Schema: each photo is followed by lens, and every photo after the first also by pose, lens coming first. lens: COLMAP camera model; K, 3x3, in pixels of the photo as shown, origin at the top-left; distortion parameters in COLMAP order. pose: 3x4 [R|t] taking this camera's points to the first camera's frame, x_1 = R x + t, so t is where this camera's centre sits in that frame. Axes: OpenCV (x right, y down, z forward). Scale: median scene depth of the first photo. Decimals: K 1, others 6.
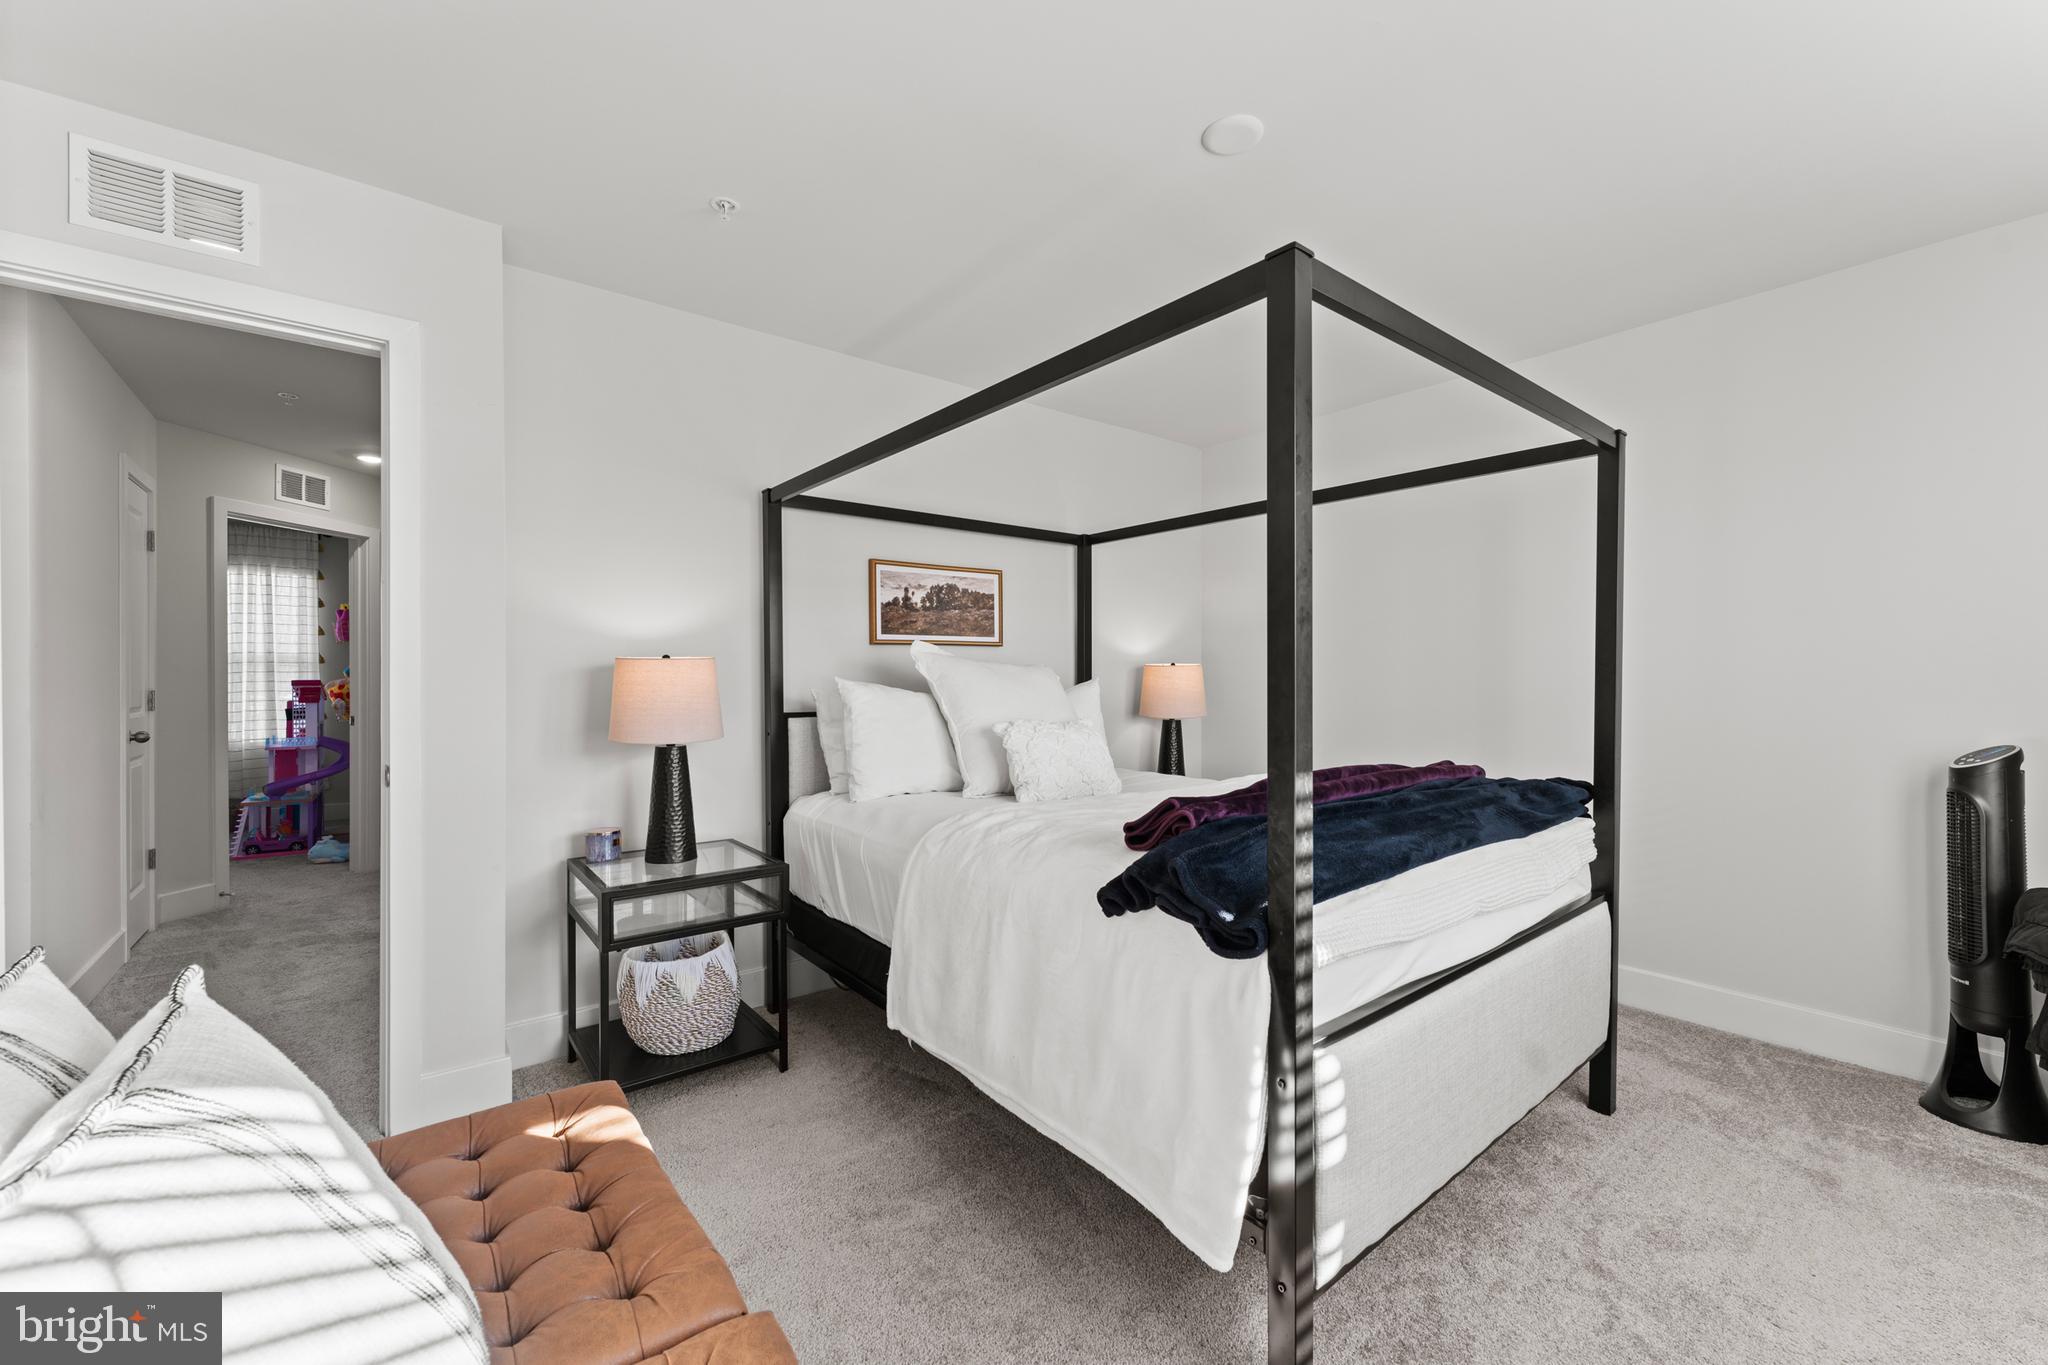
lens RADIAL K [[811.8, 0, 1025.7], [0, 811.8, 678.9], [0, 0, 1]] dist [-0.004708, 0.001541]
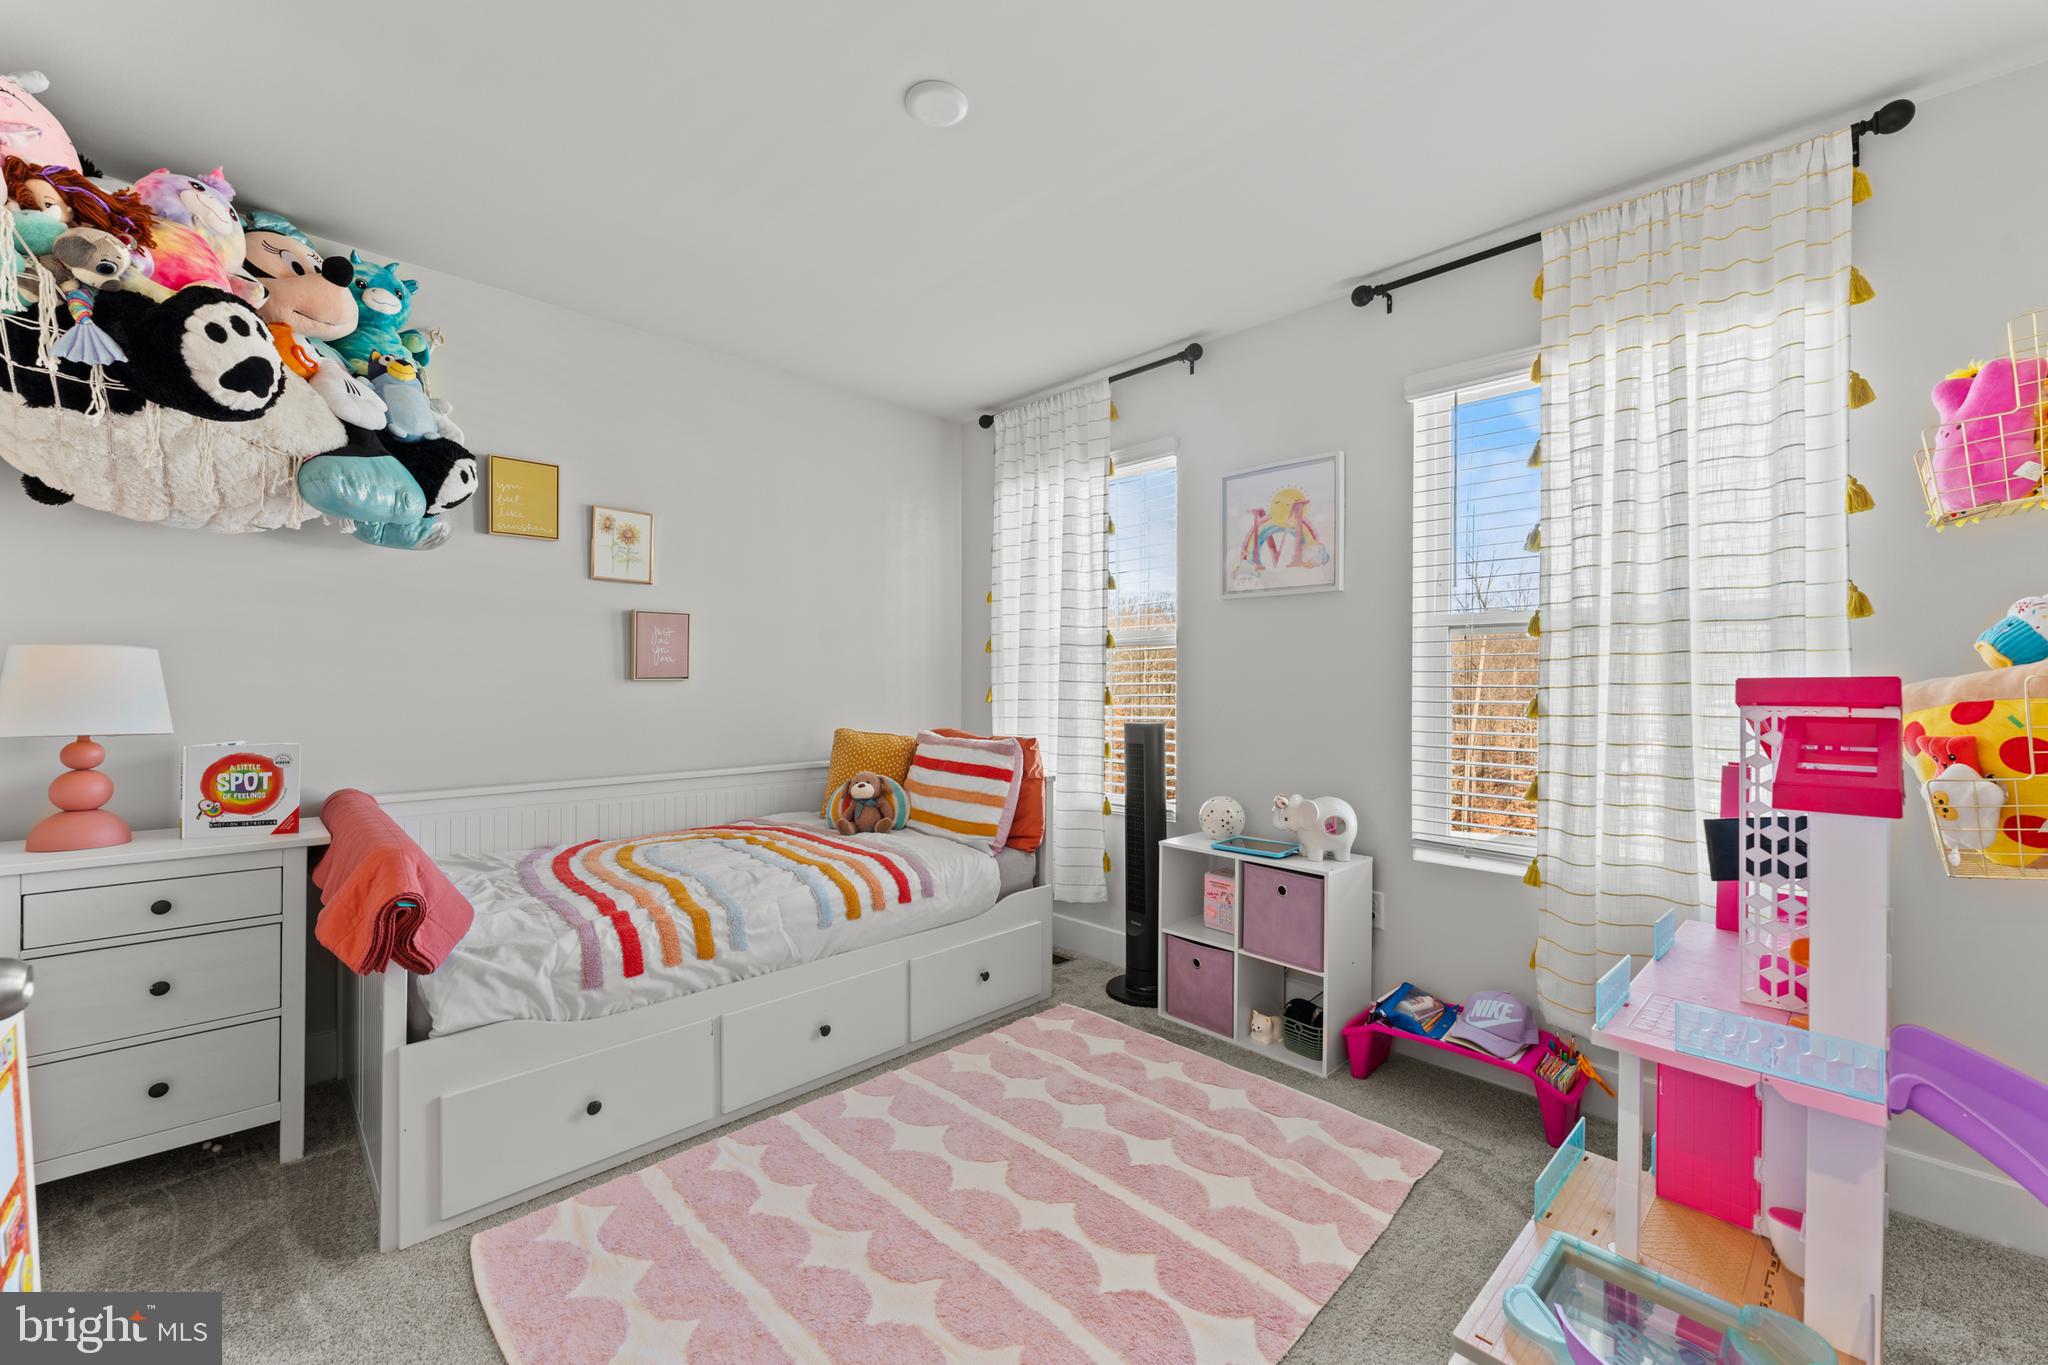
lens RADIAL K [[811.8, 0, 1025.4], [0, 811.8, 682.1], [0, 0, 1]] dist [-0.004708, 0.001541]
pose [[0.094269, 0.003828, -0.995539, -0.653623], [-0.010917, 0.999936, 0.002811, 0.004227], [0.995487, 0.010603, 0.094305, 0.727434]]
